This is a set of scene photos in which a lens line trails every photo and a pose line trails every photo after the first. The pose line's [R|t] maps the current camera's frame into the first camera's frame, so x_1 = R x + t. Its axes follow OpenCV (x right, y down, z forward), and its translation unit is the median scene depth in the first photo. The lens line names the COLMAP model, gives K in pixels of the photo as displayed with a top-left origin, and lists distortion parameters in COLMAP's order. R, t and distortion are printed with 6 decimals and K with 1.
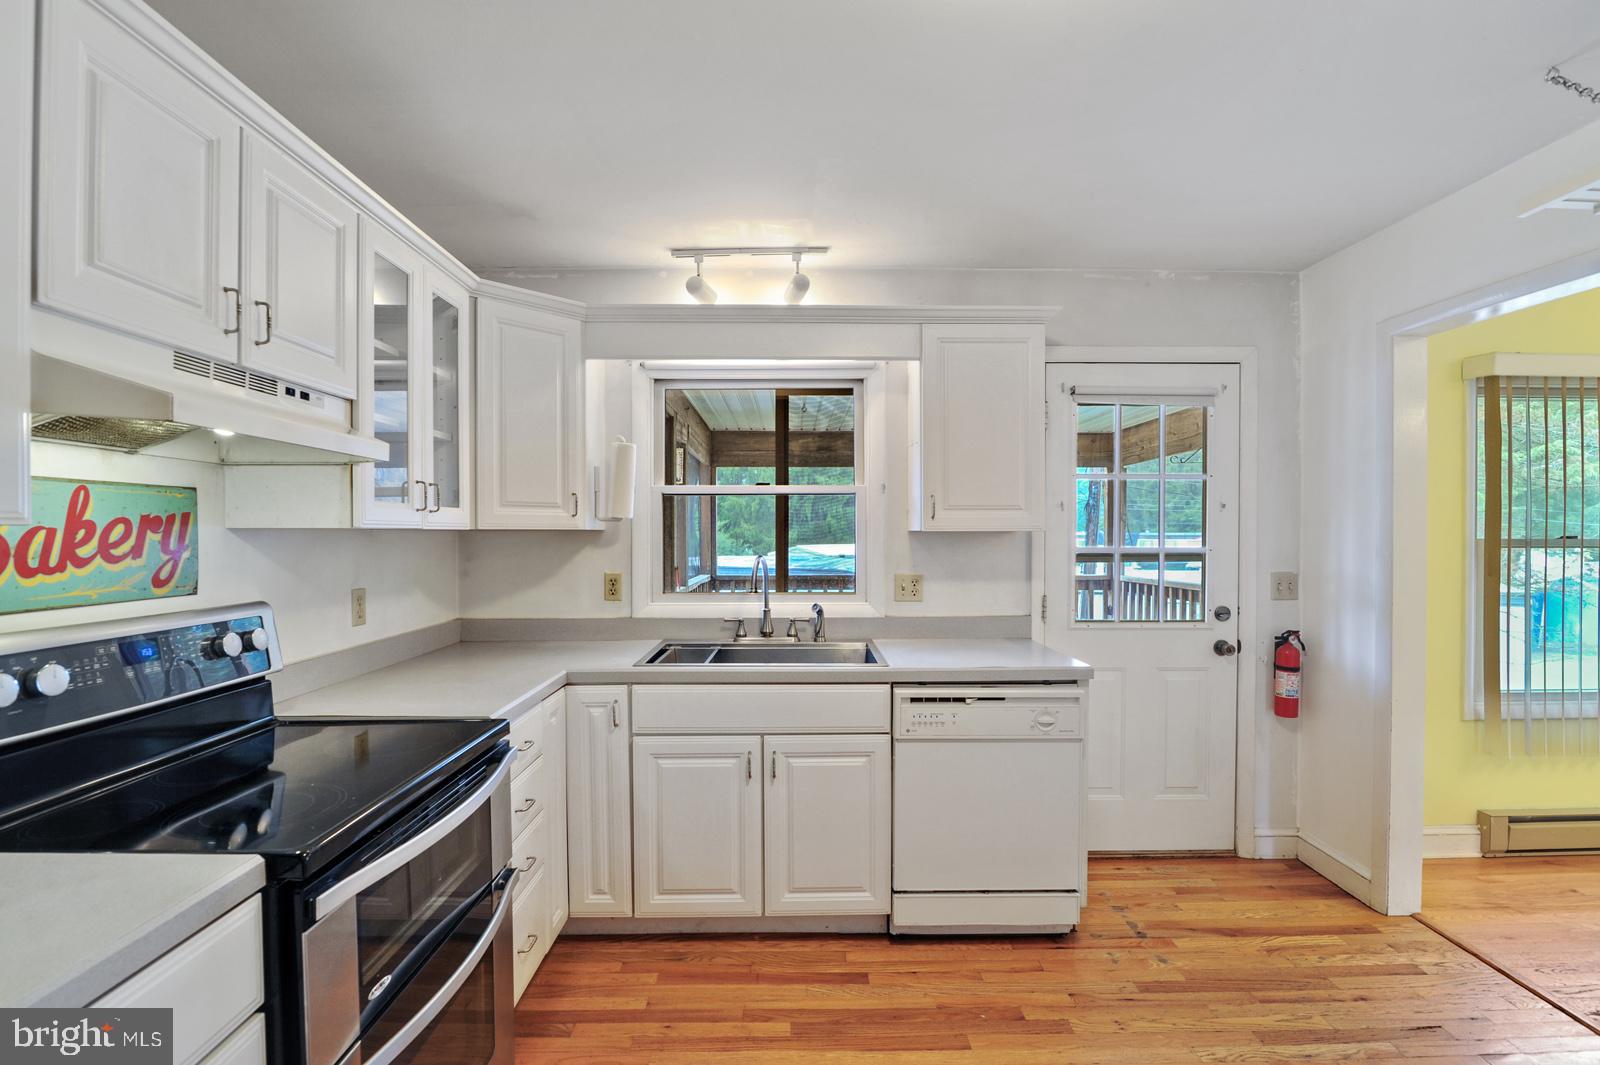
lens RADIAL K [[742.9, 0, 799.8], [0, 742.9, 533.3], [0, 0, 1]] dist [-0.017572, -0.000550]
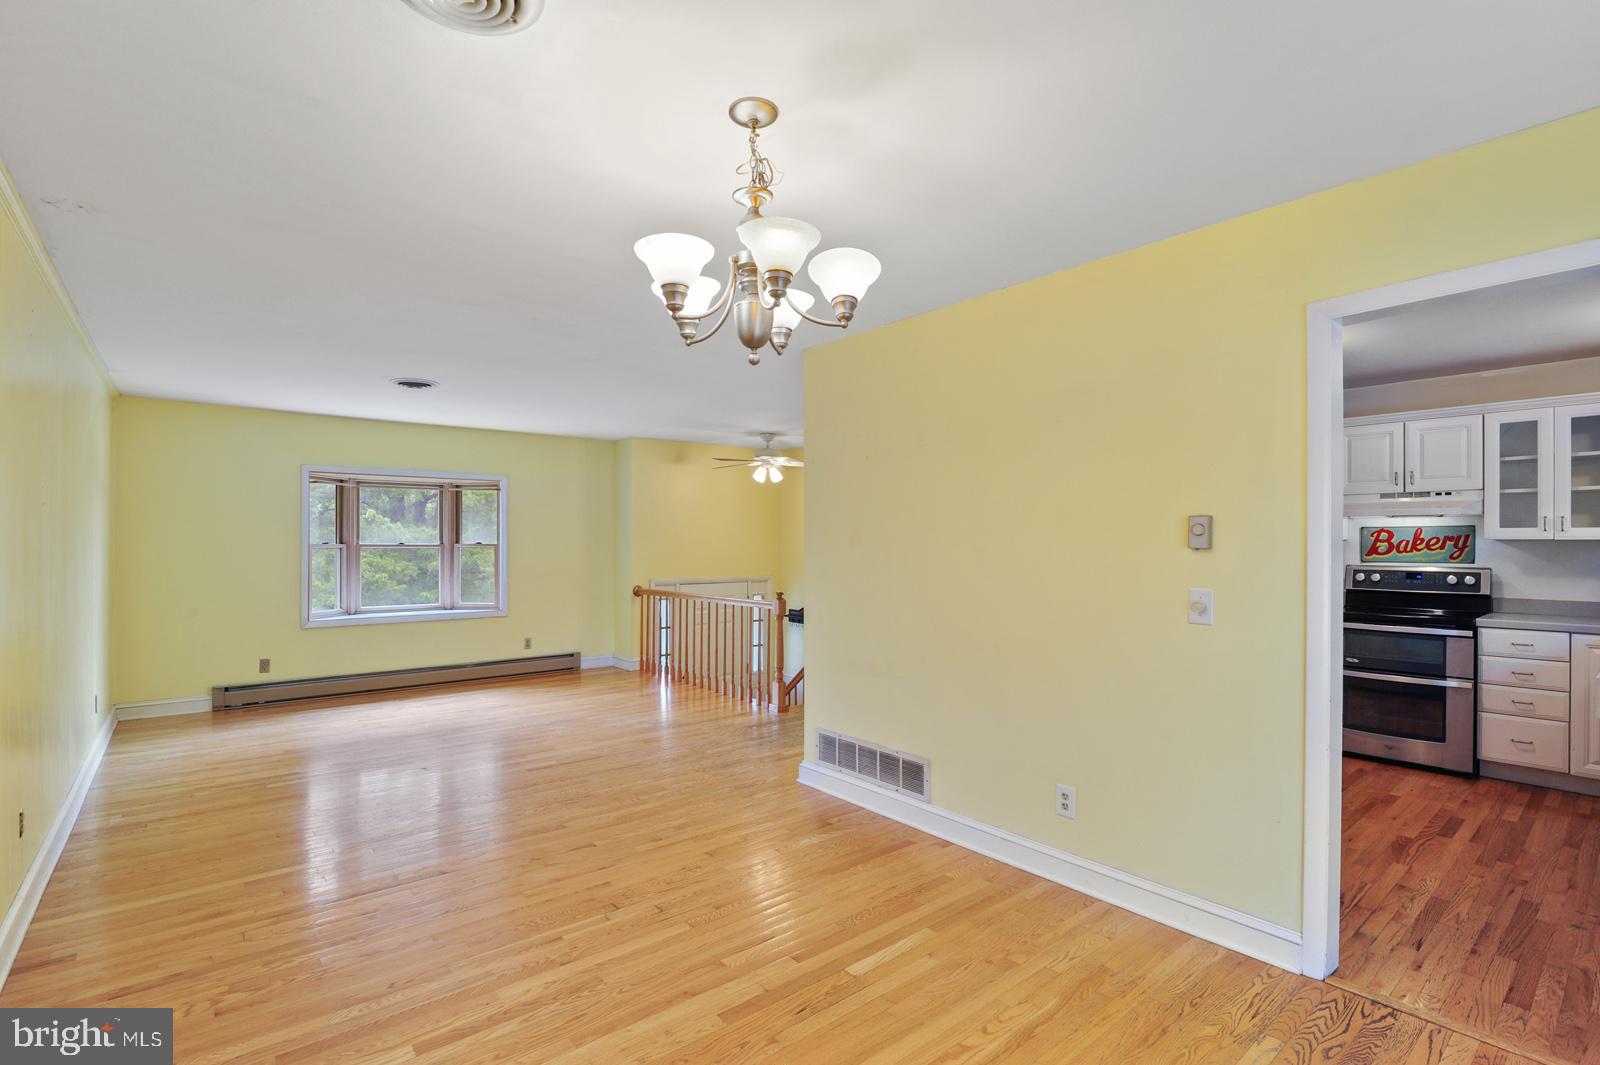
lens RADIAL K [[742.9, 0, 801.0], [0, 742.9, 541.5], [0, 0, 1]] dist [-0.017572, -0.000550]
pose [[-0.776387, -0.002285, -0.630253, 3.129238], [-0.005316, 0.999982, 0.002923, 0.004214], [0.630234, 0.005620, -0.776385, 1.655727]]
